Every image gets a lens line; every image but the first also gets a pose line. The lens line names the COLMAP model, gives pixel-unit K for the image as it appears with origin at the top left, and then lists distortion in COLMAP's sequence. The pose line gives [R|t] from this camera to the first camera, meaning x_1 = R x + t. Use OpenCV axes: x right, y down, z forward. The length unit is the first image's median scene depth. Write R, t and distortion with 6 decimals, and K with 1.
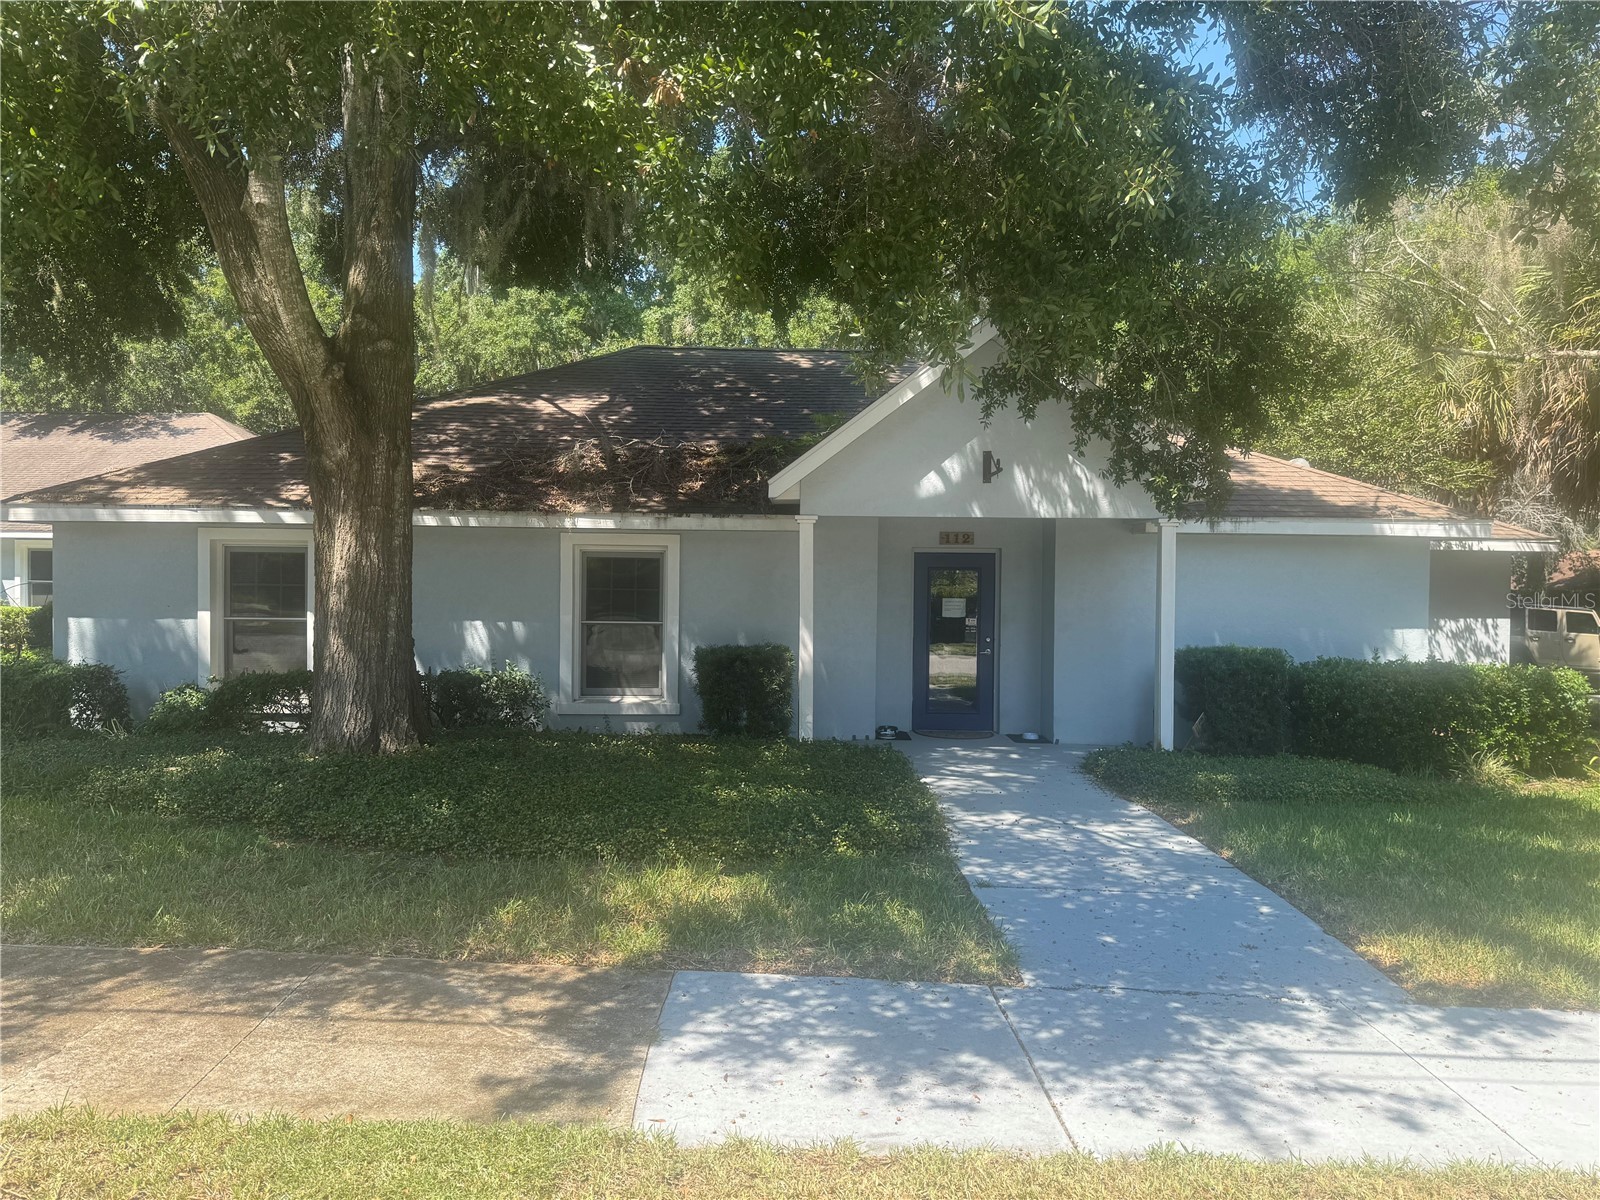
lens RADIAL K [[1060.3, 0, 800.0], [0, 1060.3, 600.0], [0, 0, 1]] dist [0.022433, -0.002022]
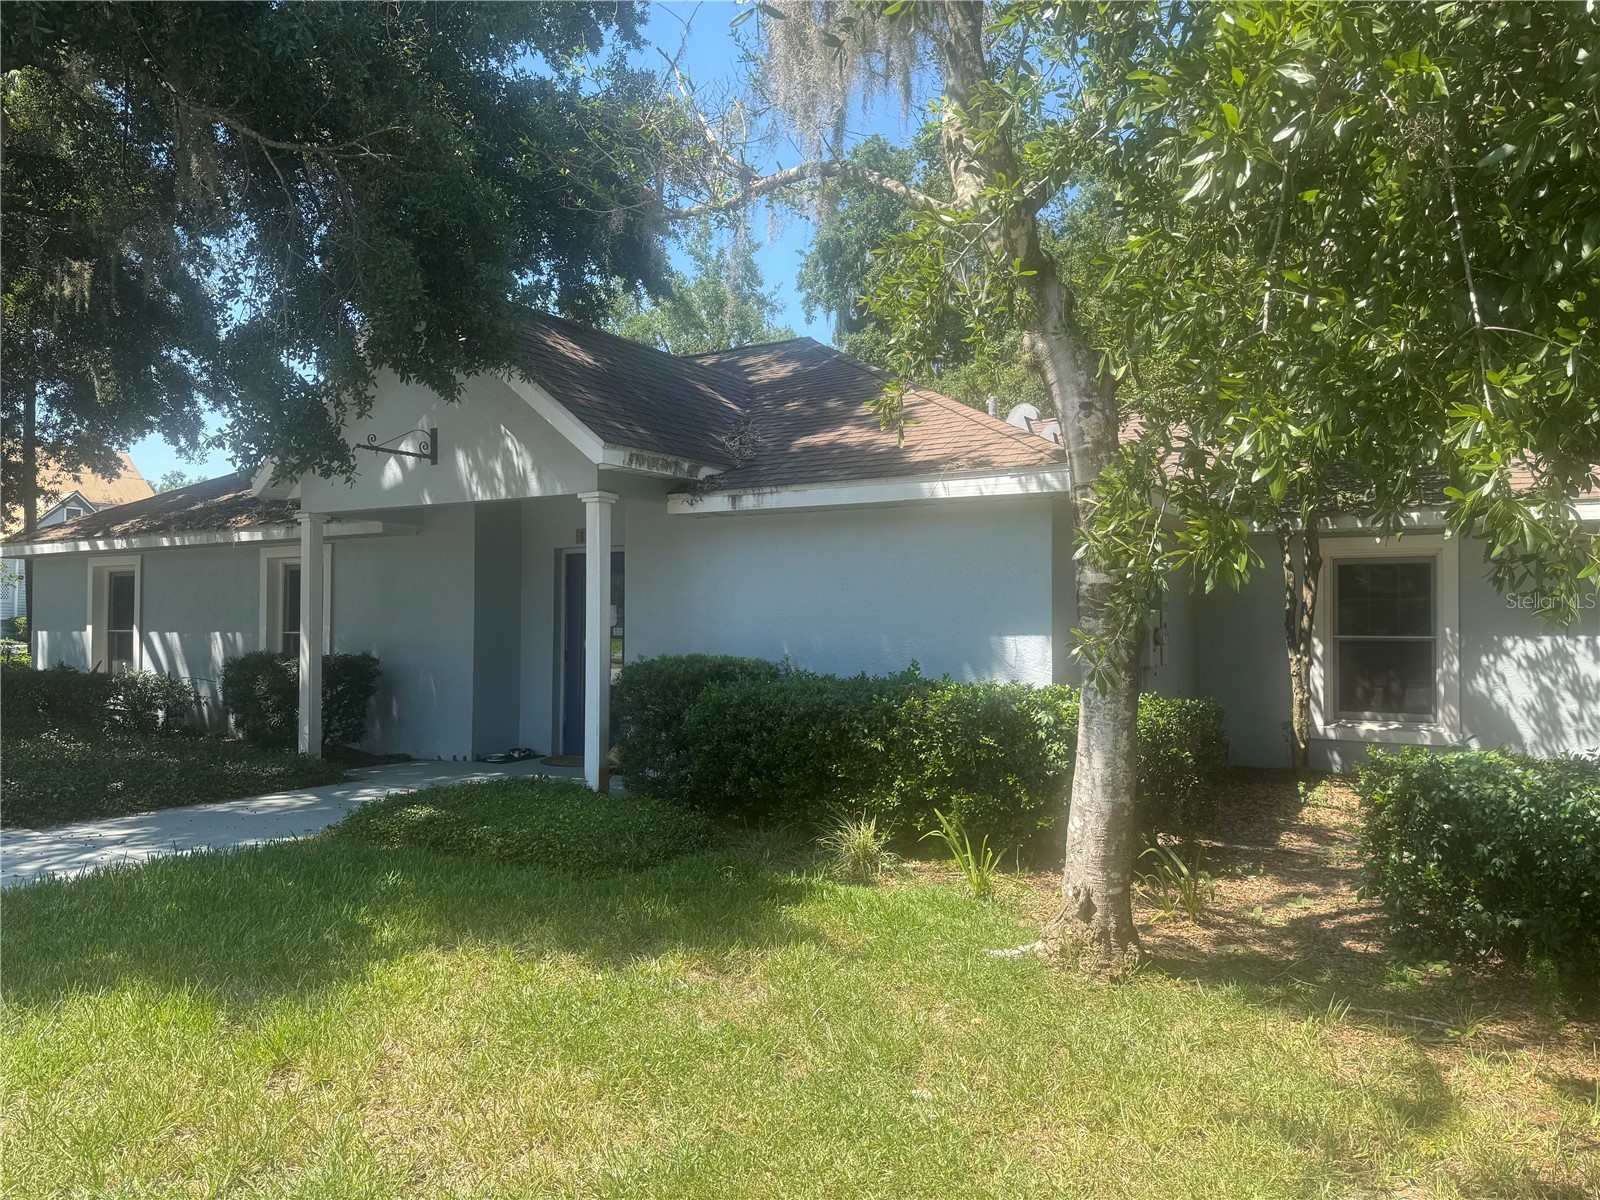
lens RADIAL K [[1060.3, 0, 800.0], [0, 1060.3, 600.0], [0, 0, 1]] dist [0.022433, -0.002022]
pose [[0.860010, -0.018488, -0.509943, 0.812545], [-0.001773, 0.999229, -0.039217, 0.030536], [0.510275, 0.034631, 0.859314, 0.377155]]
